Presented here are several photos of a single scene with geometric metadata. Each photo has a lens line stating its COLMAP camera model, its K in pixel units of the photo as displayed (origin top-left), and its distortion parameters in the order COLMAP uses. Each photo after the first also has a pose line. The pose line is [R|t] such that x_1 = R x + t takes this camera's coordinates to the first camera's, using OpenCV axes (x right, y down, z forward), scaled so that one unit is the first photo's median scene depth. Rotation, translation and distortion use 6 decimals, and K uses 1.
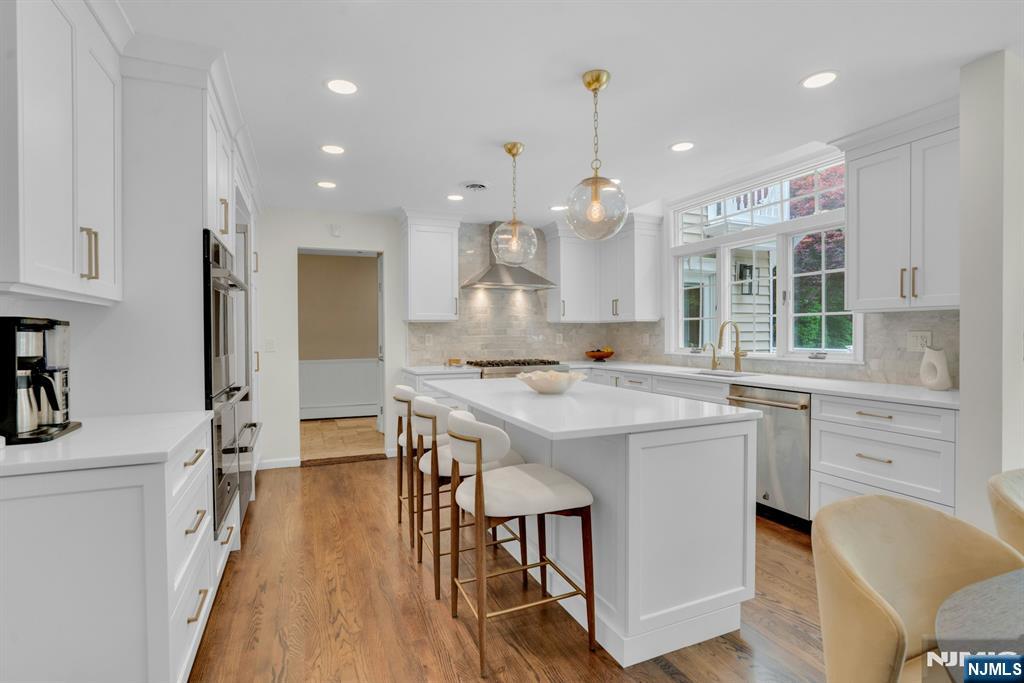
lens RADIAL K [[485.6, 0, 513.9], [0, 485.6, 341.2], [0, 0, 1]] dist [-0.000729, 0.000036]
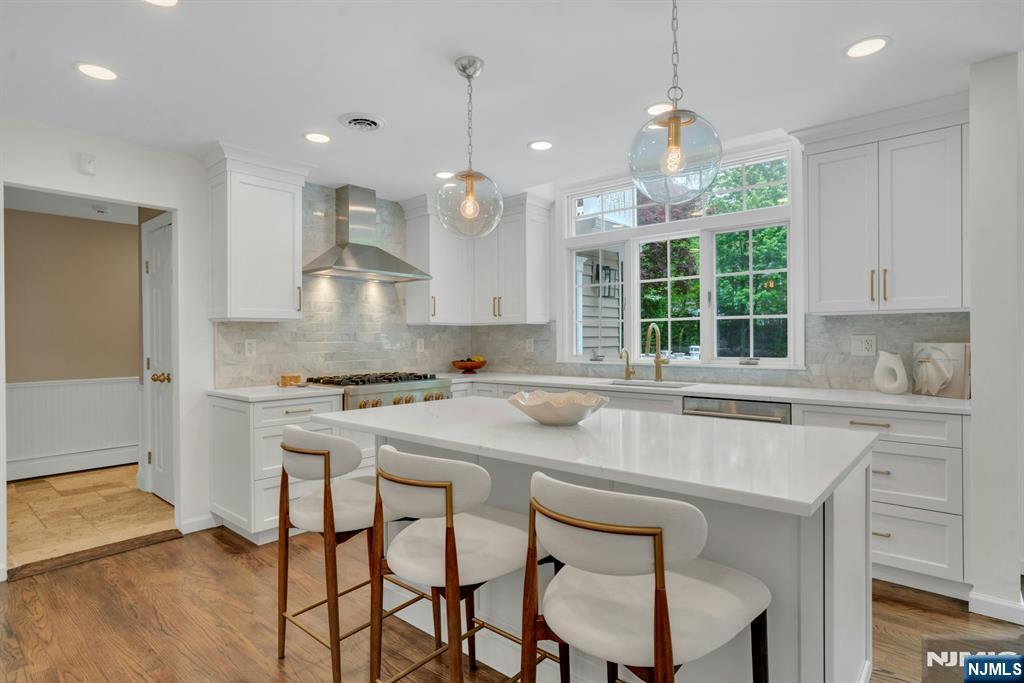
lens RADIAL K [[534.0, 0, 505.5], [0, 534.0, 339.1], [0, 0, 1]] dist [-0.029982, 0.032327]
pose [[0.907279, -0.000811, 0.420528, -0.168179], [0.008351, 0.999836, -0.016089, -0.000515], [-0.420446, 0.018109, 0.907137, 0.191448]]
